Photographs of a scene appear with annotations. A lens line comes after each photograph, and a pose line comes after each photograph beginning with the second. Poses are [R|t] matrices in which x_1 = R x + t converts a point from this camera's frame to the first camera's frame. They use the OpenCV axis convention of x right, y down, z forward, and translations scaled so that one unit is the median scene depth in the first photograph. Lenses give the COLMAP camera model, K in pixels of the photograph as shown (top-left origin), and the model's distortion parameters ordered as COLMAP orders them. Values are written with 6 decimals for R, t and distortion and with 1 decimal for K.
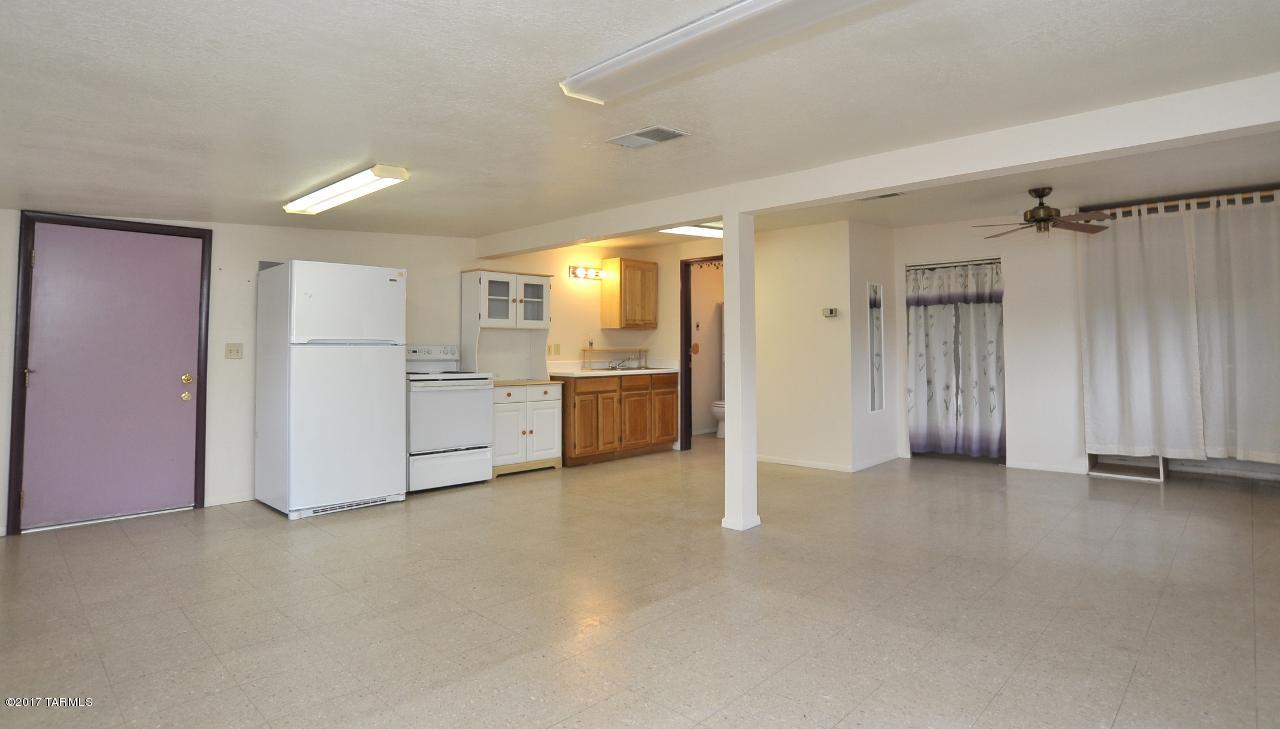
lens RADIAL K [[677.1, 0, 638.0], [0, 677.1, 320.3], [0, 0, 1]] dist [-0.104557, 0.000025]
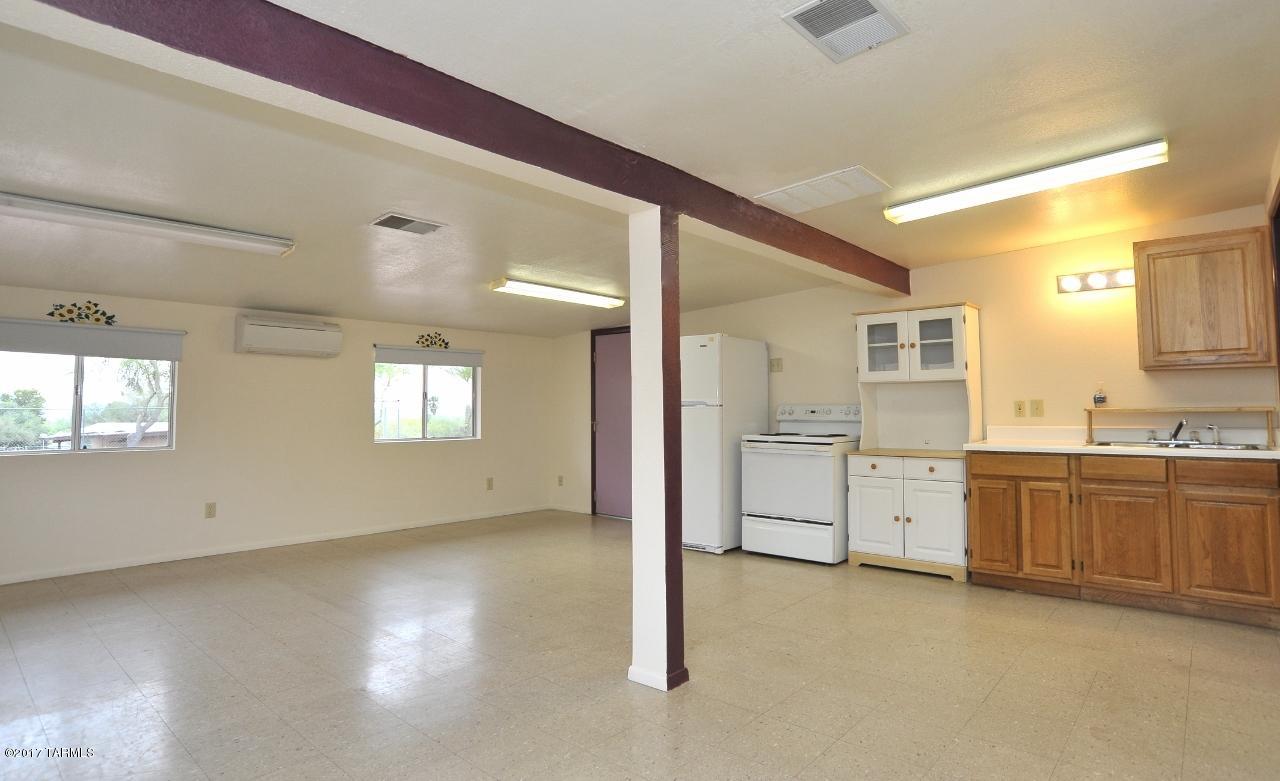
lens RADIAL K [[708.8, 0, 639.5], [0, 708.8, 370.3], [0, 0, 1]] dist [-0.001280, -0.000223]
pose [[0.063506, -0.054662, -0.996483, 0.583394], [0.045910, 0.997602, -0.051797, 0.025797], [0.996925, -0.042459, 0.065863, 0.623076]]
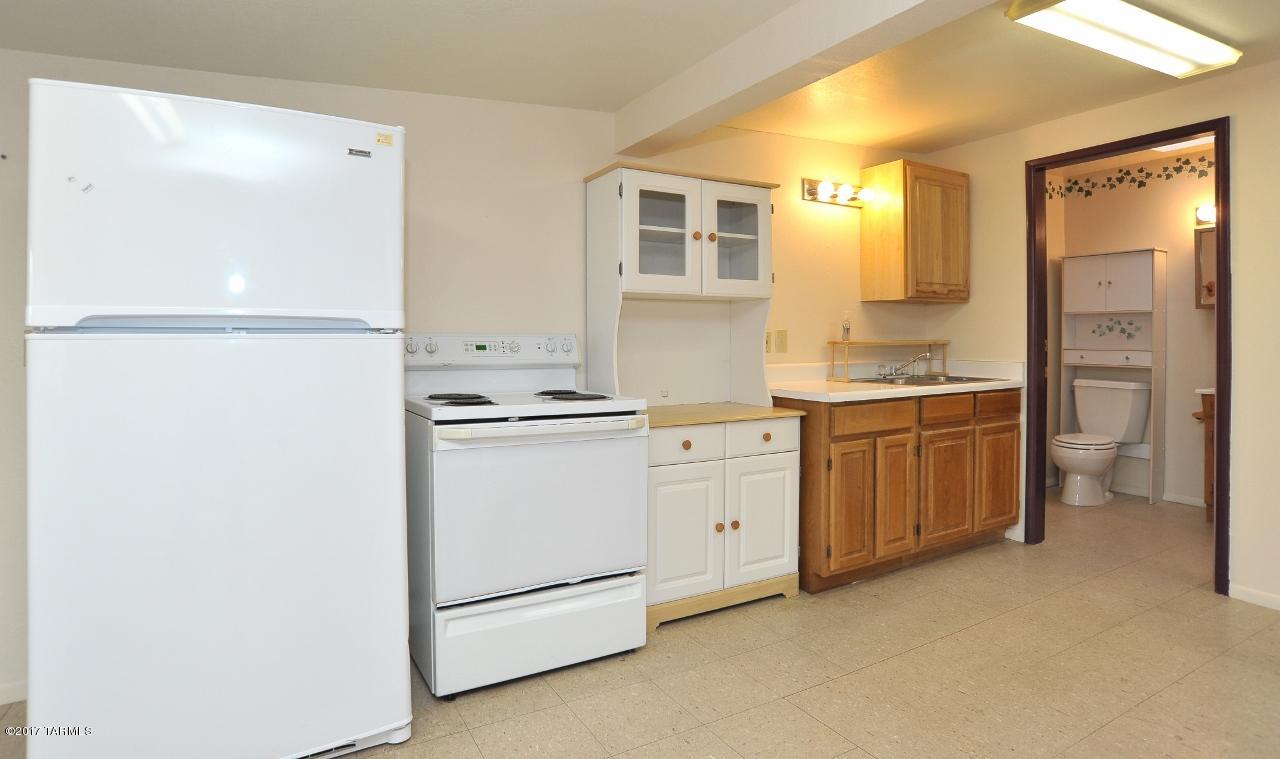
lens RADIAL K [[682.2, 0, 638.9], [0, 682.2, 344.4], [0, 0, 1]] dist [-0.078920, -0.000018]
pose [[0.964959, 0.000467, -0.262399, -0.096421], [0.012060, 0.998863, 0.046130, 0.022050], [0.262122, -0.047678, 0.963856, 0.521948]]
